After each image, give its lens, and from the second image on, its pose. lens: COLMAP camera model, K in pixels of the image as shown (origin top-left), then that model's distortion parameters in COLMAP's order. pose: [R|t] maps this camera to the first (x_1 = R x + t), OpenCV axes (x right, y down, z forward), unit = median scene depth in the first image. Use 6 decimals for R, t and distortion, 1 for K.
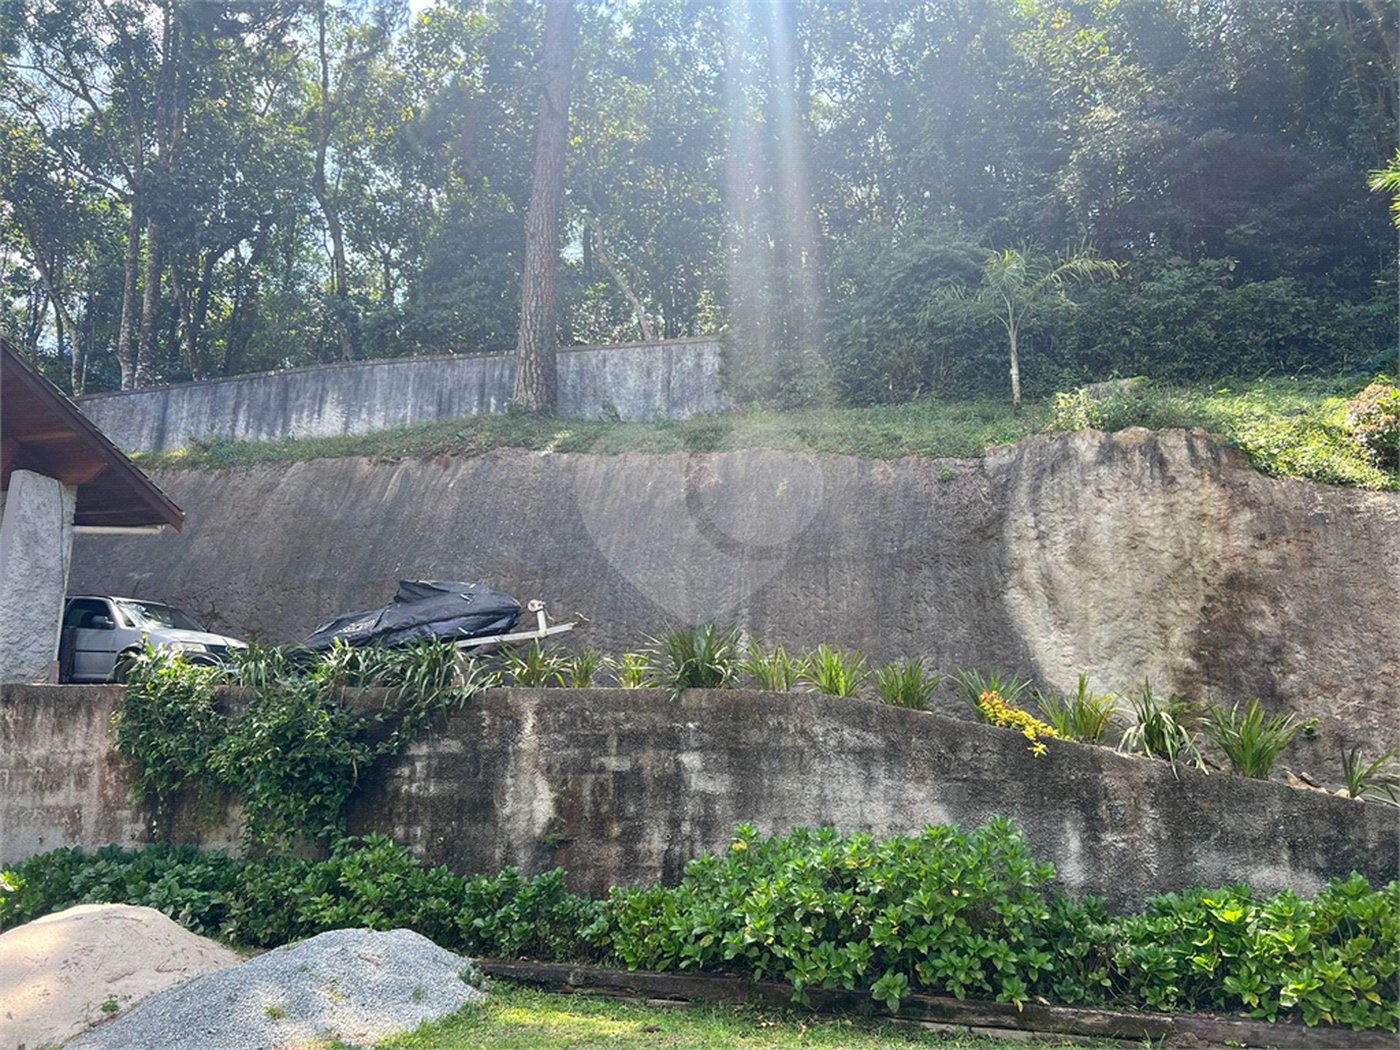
lens RADIAL K [[1041.4, 0, 705.6], [0, 1041.4, 523.9], [0, 0, 1]] dist [0.055124, -0.058348]
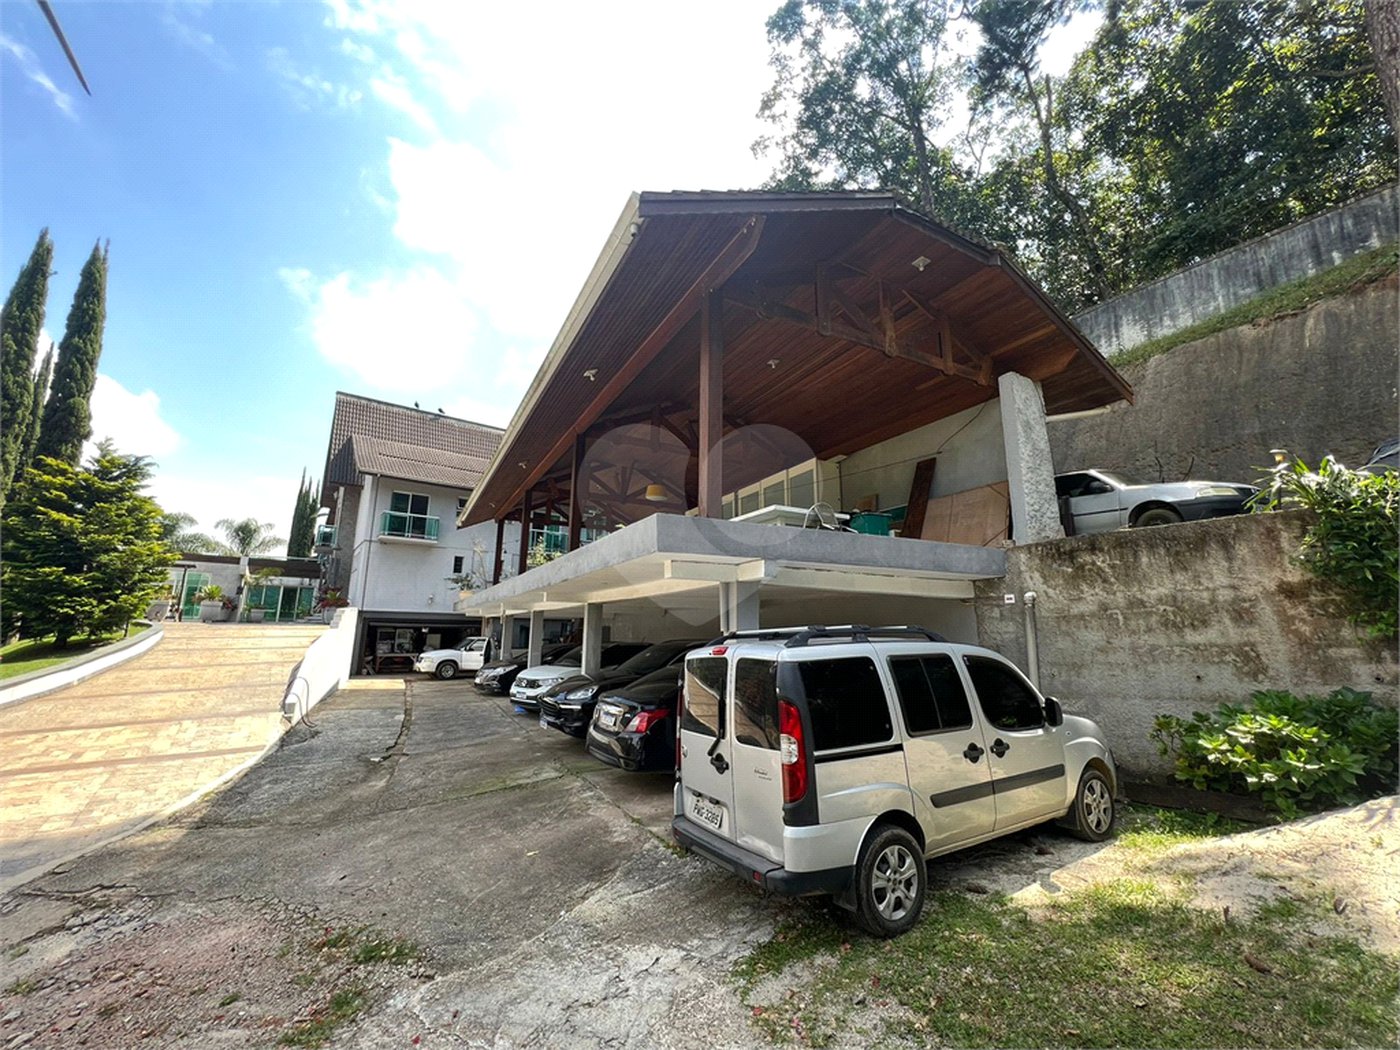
lens RADIAL K [[554.8, 0, 699.6], [0, 554.8, 522.9], [0, 0, 1]] dist [-0.000234, 0.000047]
pose [[0.729443, -0.144098, -0.668691, -0.578705], [0.162412, 0.986090, -0.035328, 0.097040], [0.664481, -0.082833, 0.742700, 0.310866]]
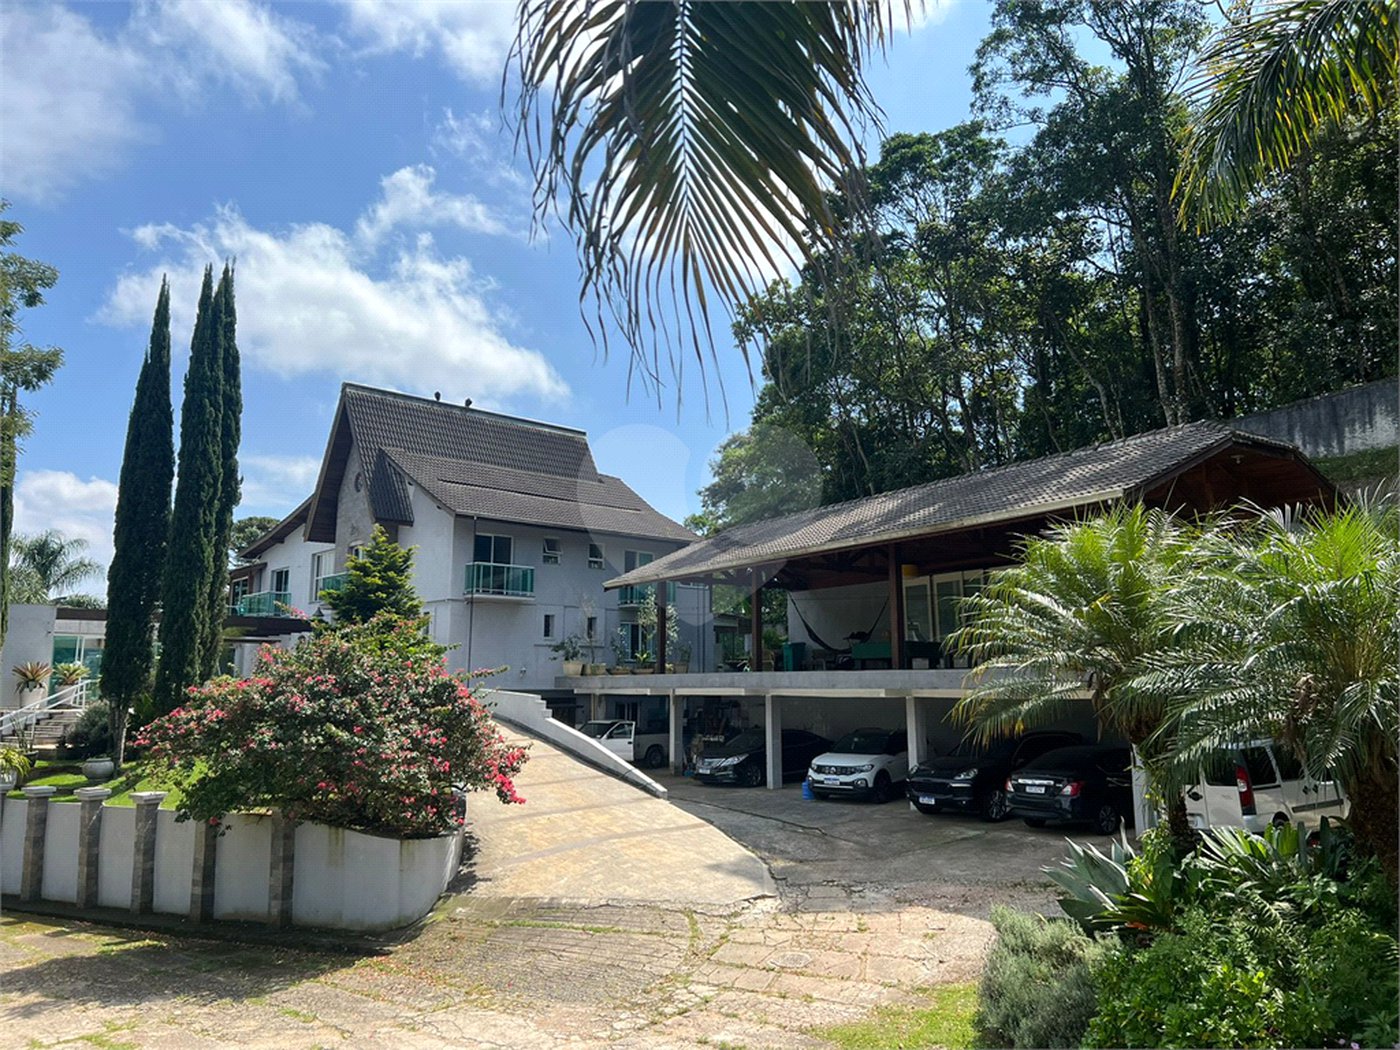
lens RADIAL K [[1041.4, 0, 705.6], [0, 1041.4, 523.9], [0, 0, 1]] dist [0.055124, -0.058348]
pose [[0.790181, -0.117860, -0.601434, -0.452674], [0.160978, 0.986792, 0.018121, -0.250878], [0.591354, -0.111136, 0.798717, -0.891027]]
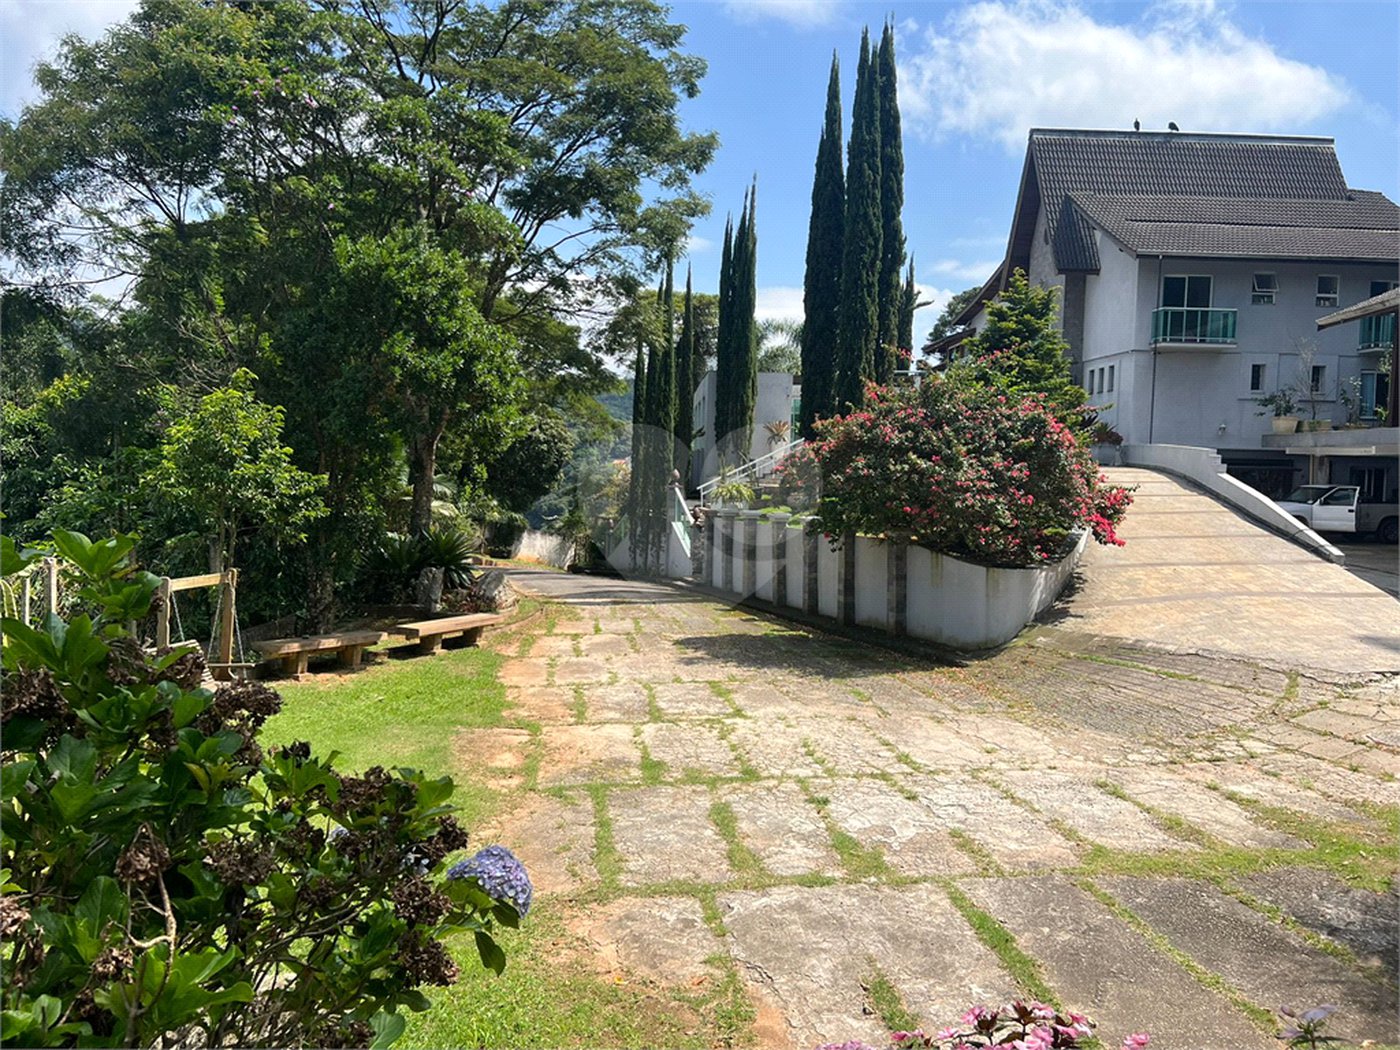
lens RADIAL K [[1041.4, 0, 705.6], [0, 1041.4, 523.9], [0, 0, 1]] dist [0.055124, -0.058348]
pose [[0.210884, 0.042962, -0.976566, -0.351352], [0.212886, 0.973035, 0.088778, -0.146613], [0.954048, -0.226619, 0.196052, -0.703316]]
